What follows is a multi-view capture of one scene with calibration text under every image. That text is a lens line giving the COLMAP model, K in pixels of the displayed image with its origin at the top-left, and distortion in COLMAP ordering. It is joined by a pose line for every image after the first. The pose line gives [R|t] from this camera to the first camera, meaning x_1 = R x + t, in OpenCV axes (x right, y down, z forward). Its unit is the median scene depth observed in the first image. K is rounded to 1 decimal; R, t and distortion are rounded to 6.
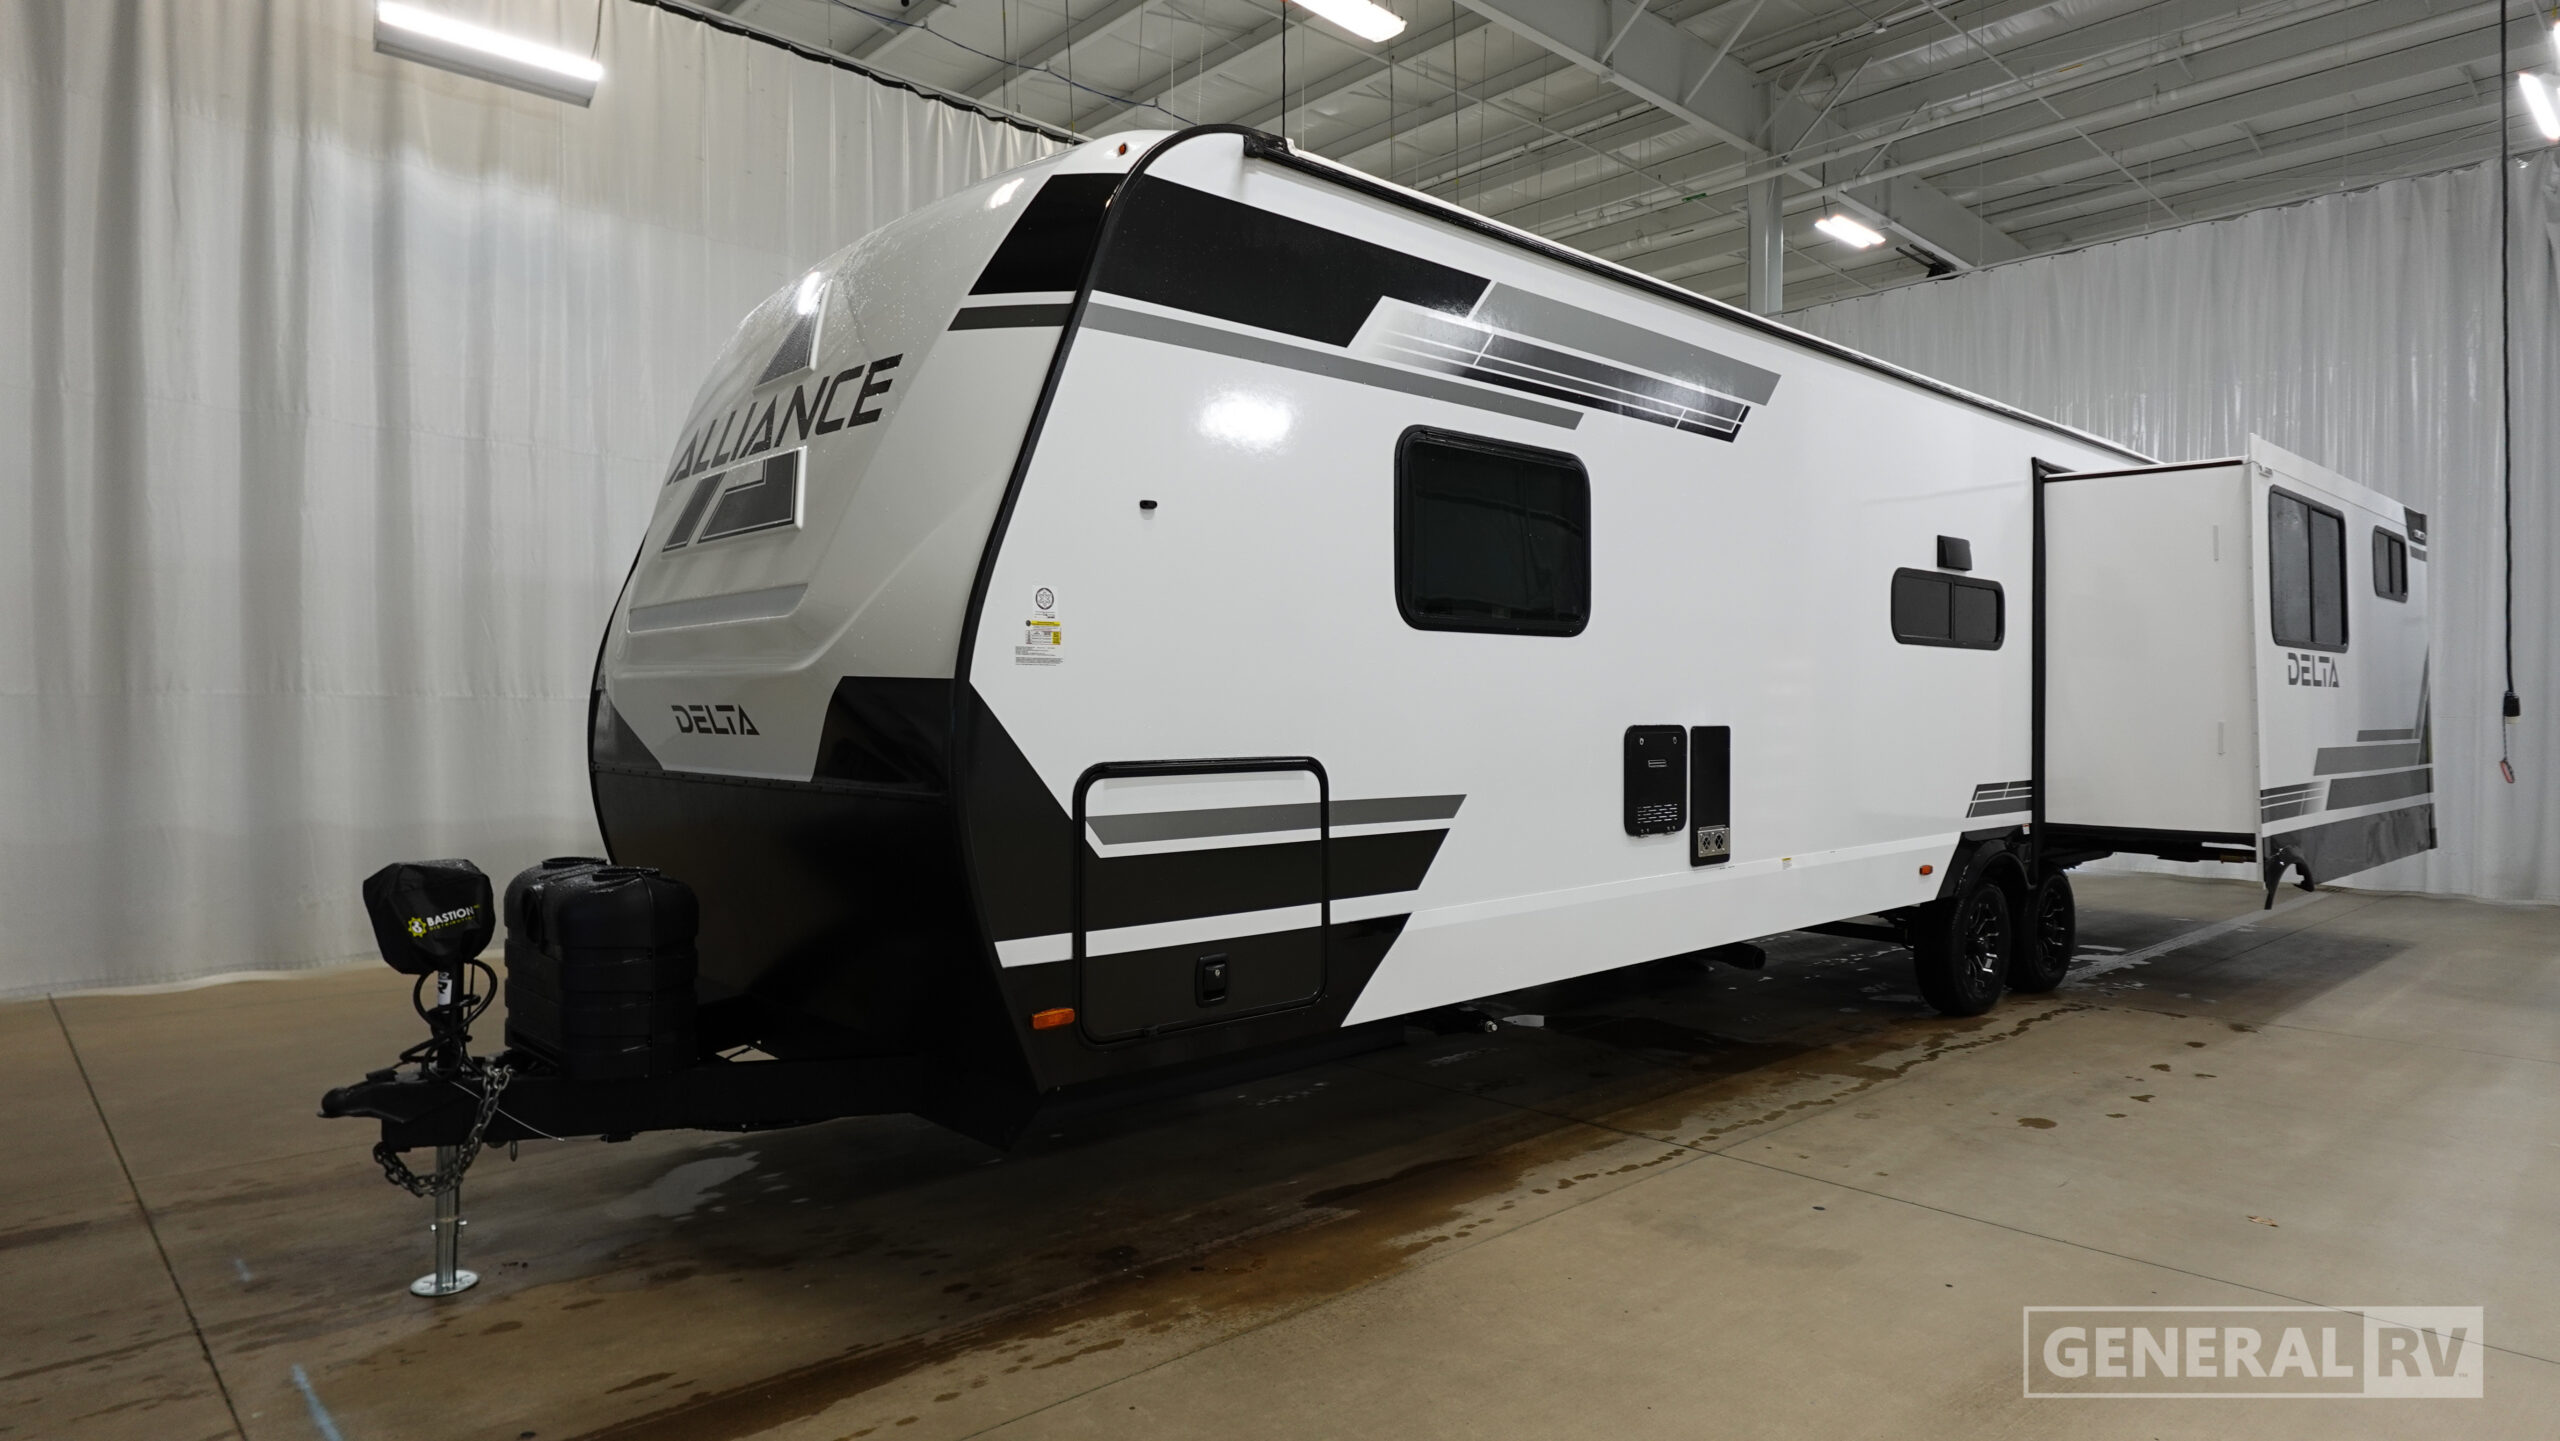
lens RADIAL K [[1456.2, 0, 1275.8], [0, 1456.2, 717.5], [0, 0, 1]] dist [-0.003937, 0.003402]
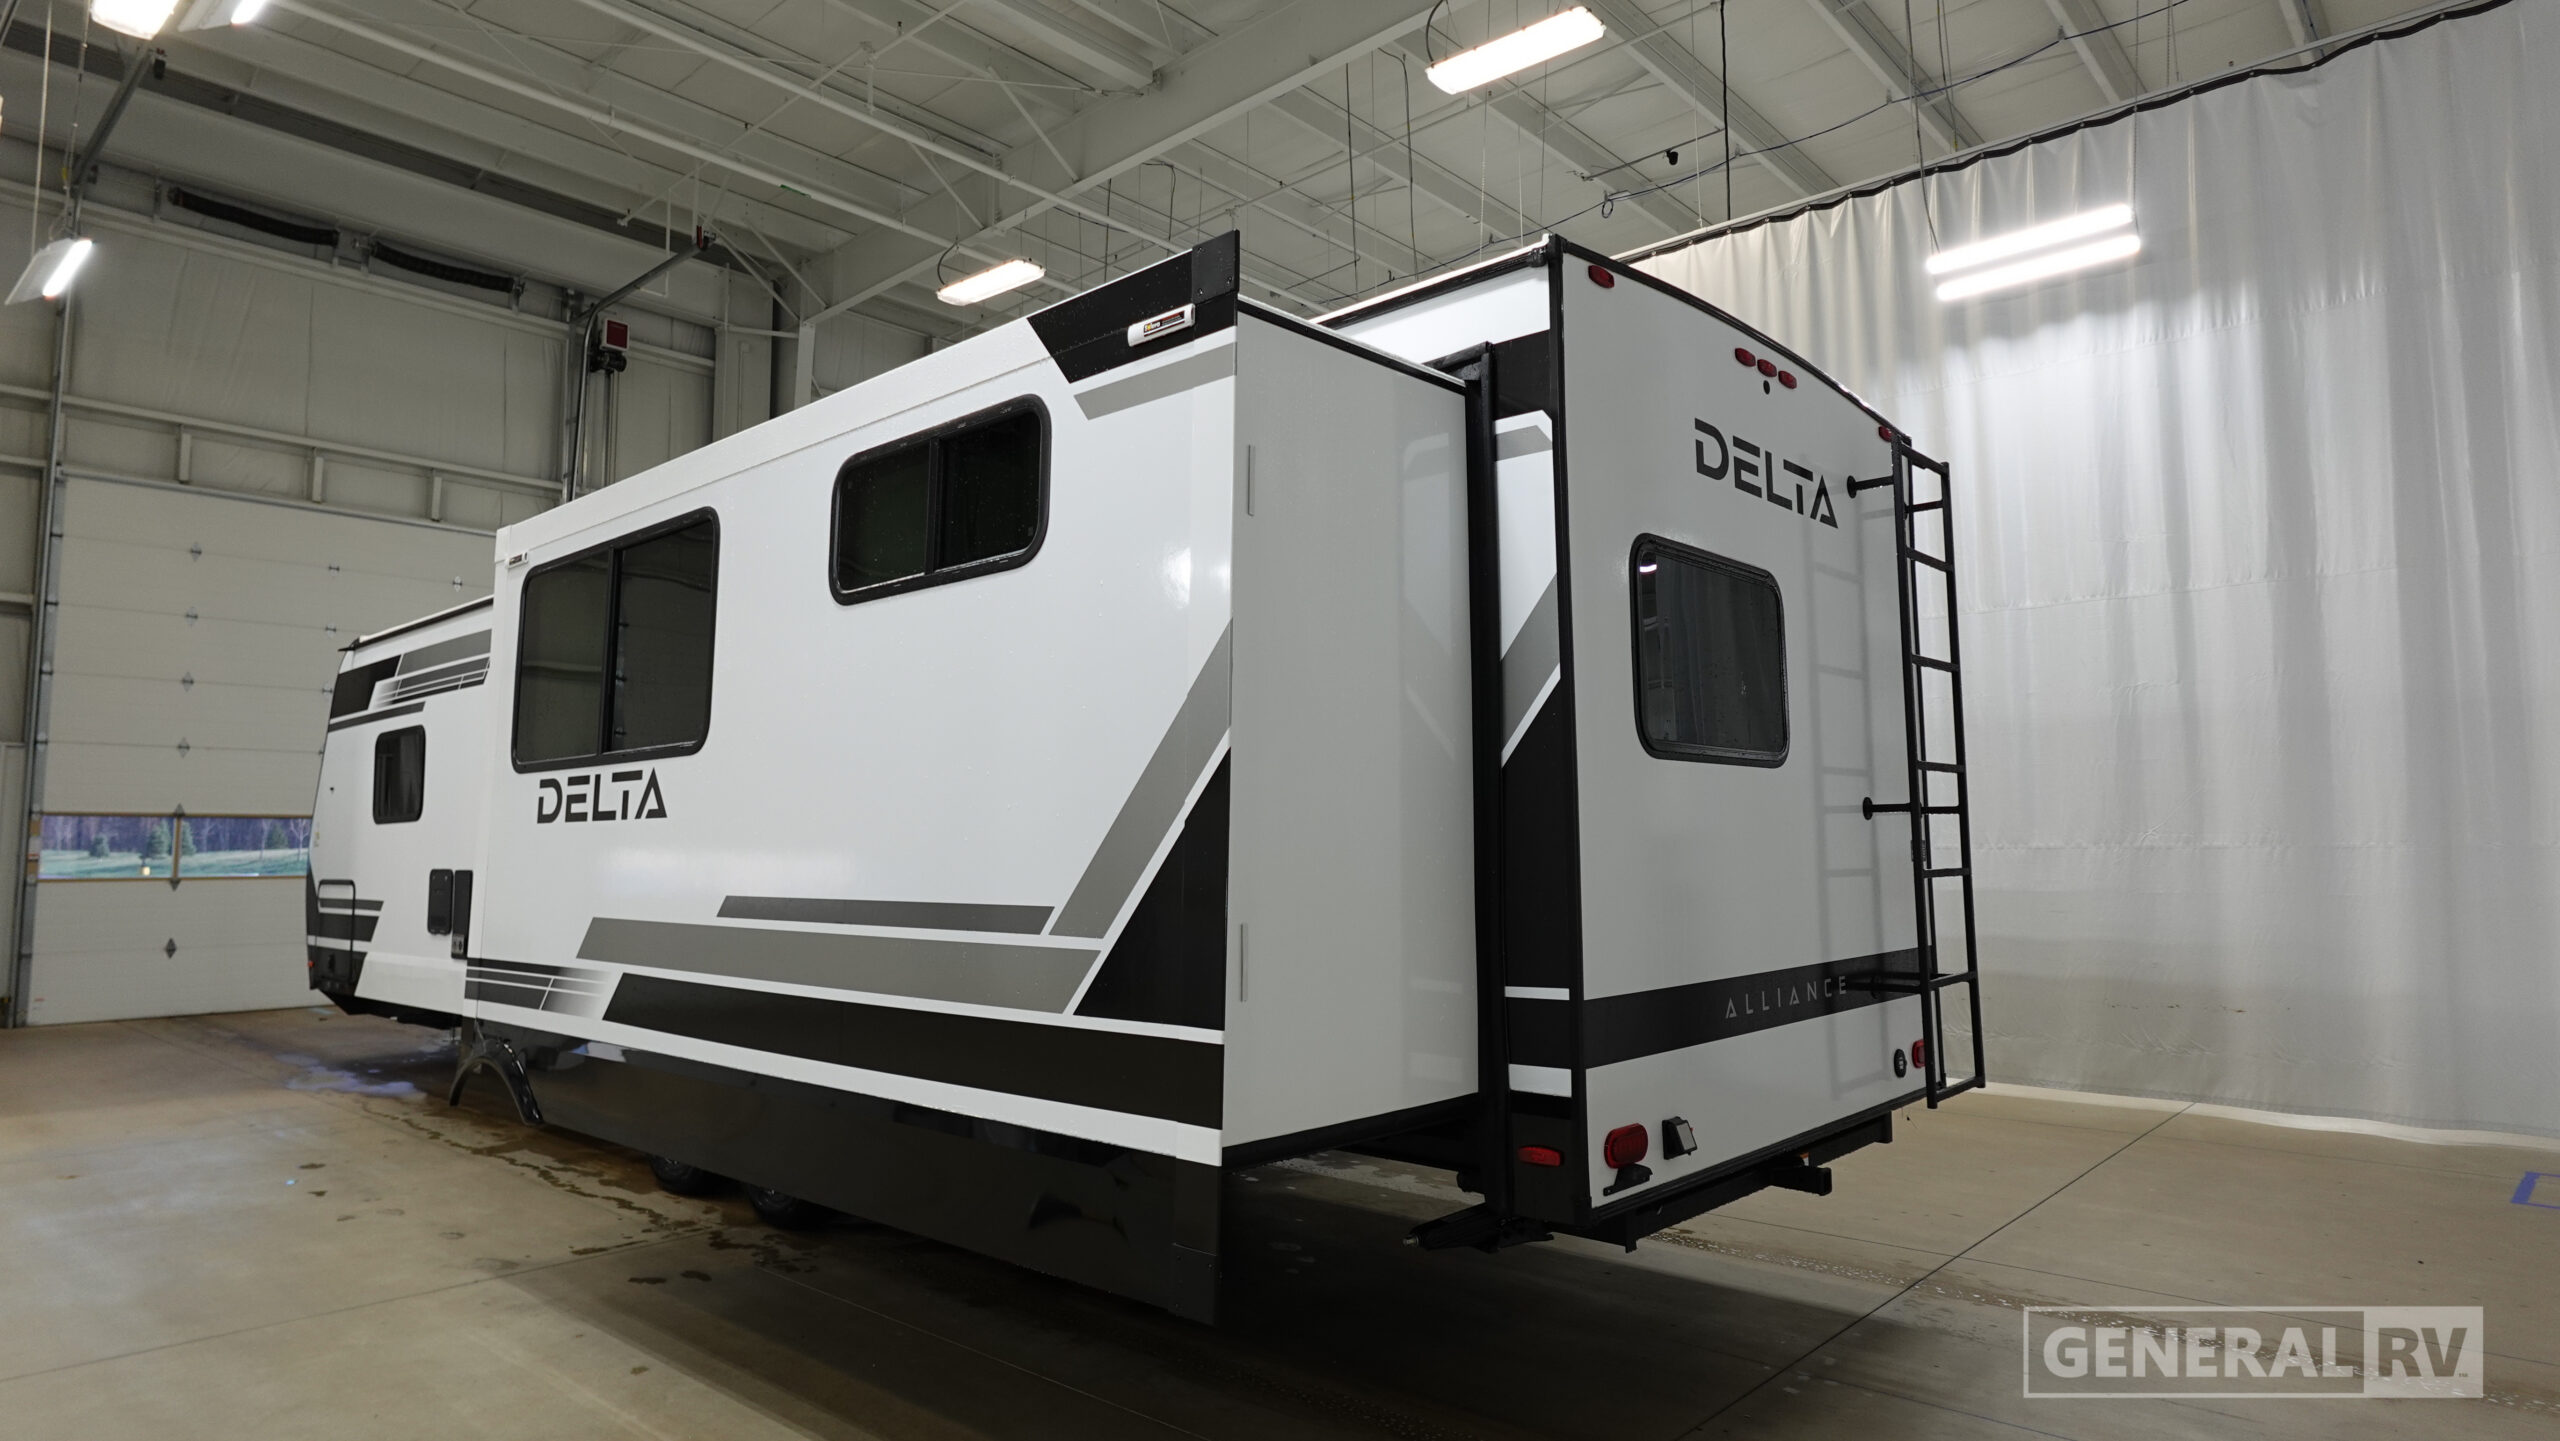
lens RADIAL K [[1456.2, 0, 1275.8], [0, 1456.2, 717.5], [0, 0, 1]] dist [-0.003937, 0.003402]
pose [[0.080898, -0.092189, -0.992450, 1.653942], [0.006477, 0.995741, -0.091967, -0.006811], [0.996701, 0.001012, 0.081150, 1.487274]]
